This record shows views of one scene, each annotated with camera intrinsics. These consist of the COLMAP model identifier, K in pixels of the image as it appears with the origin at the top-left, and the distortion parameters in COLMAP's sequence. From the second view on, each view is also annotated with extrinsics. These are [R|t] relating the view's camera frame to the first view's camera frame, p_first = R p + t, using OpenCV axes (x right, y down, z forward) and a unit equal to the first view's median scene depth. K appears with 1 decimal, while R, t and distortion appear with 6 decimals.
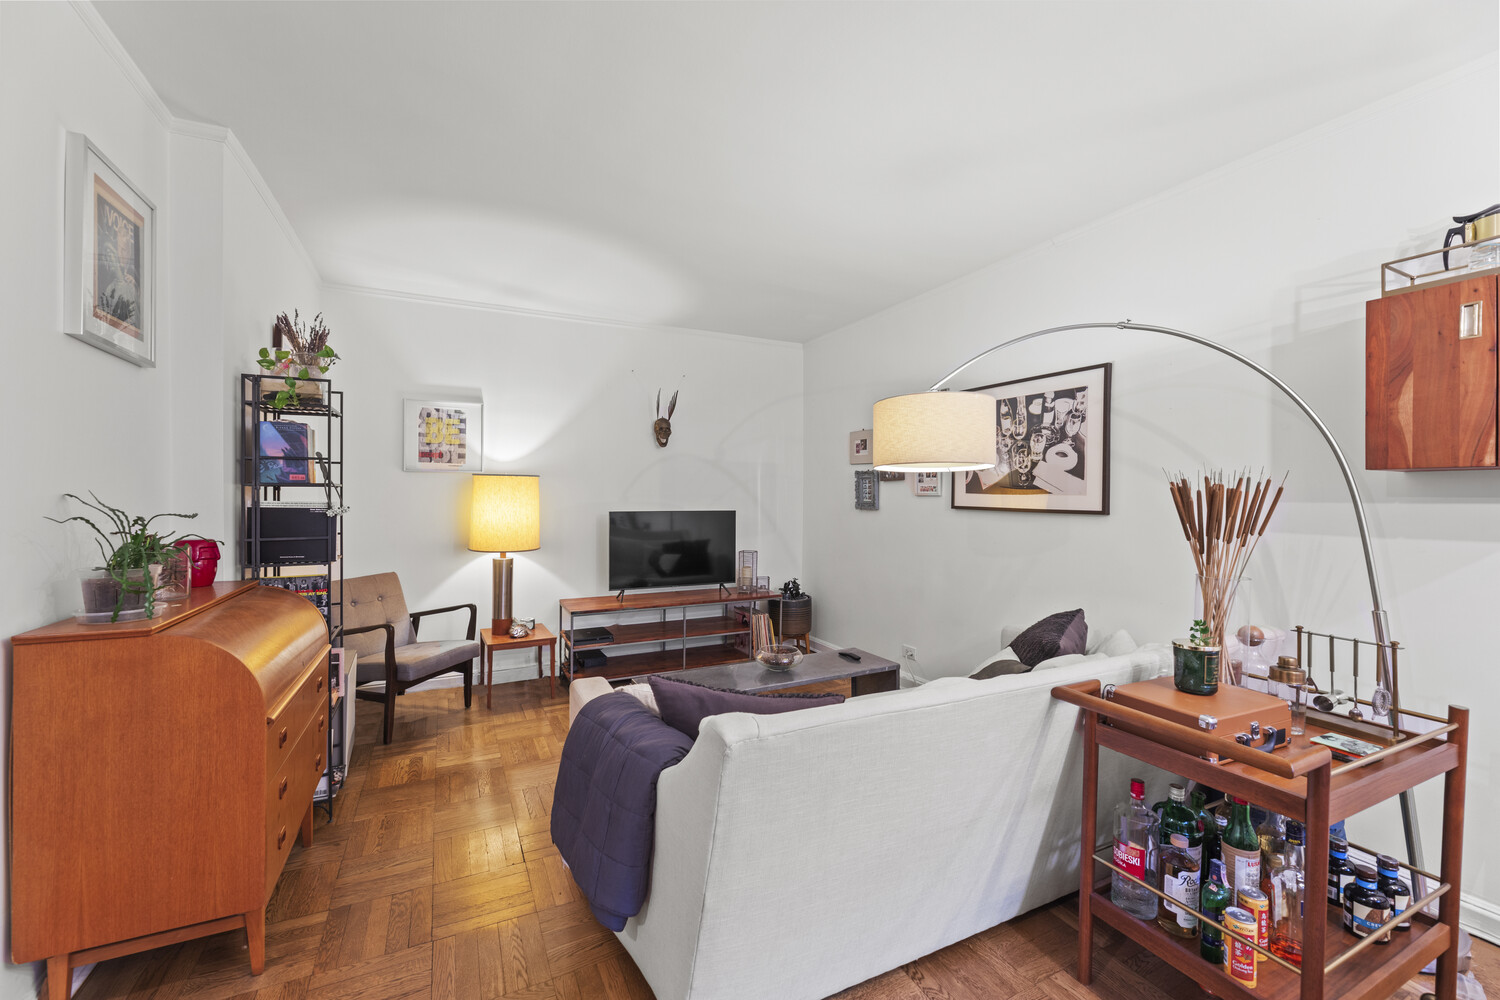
lens RADIAL K [[607.1, 0, 745.9], [0, 607.1, 500.4], [0, 0, 1]] dist [-0.000195, -0.000150]
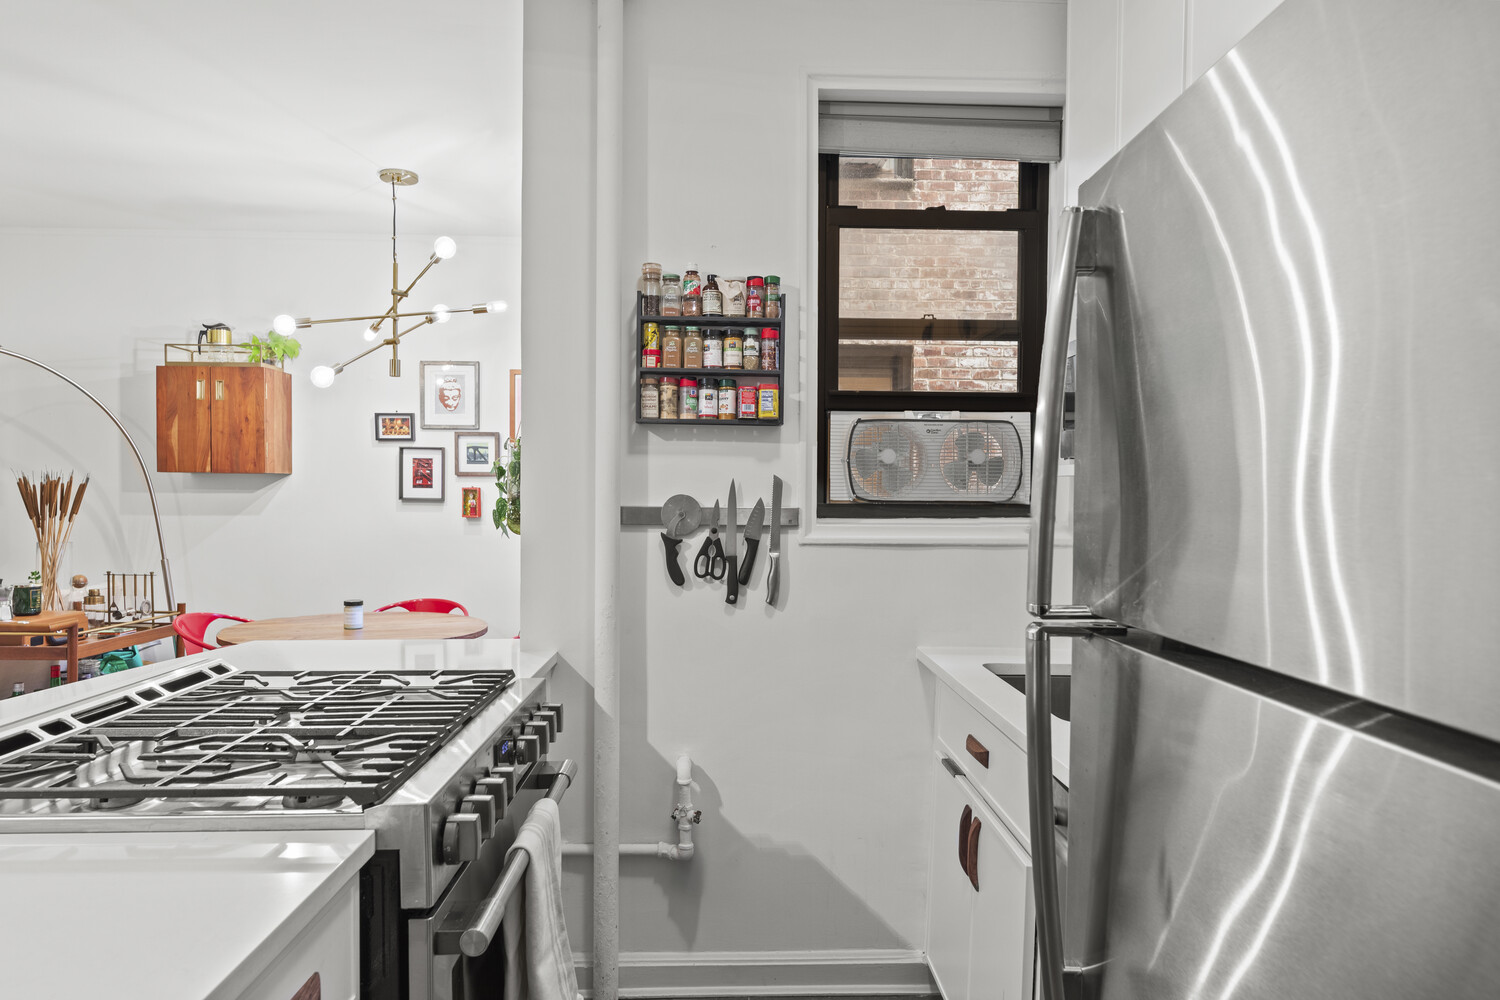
lens RADIAL K [[947.2, 0, 748.1], [0, 947.2, 502.3], [0, 0, 1]] dist [-0.004211, -0.000200]
pose [[0.418091, -0.010941, 0.908339, -0.348672], [0.002491, 0.999938, 0.010898, 0.003461], [-0.908402, -0.002294, 0.418092, -0.864754]]
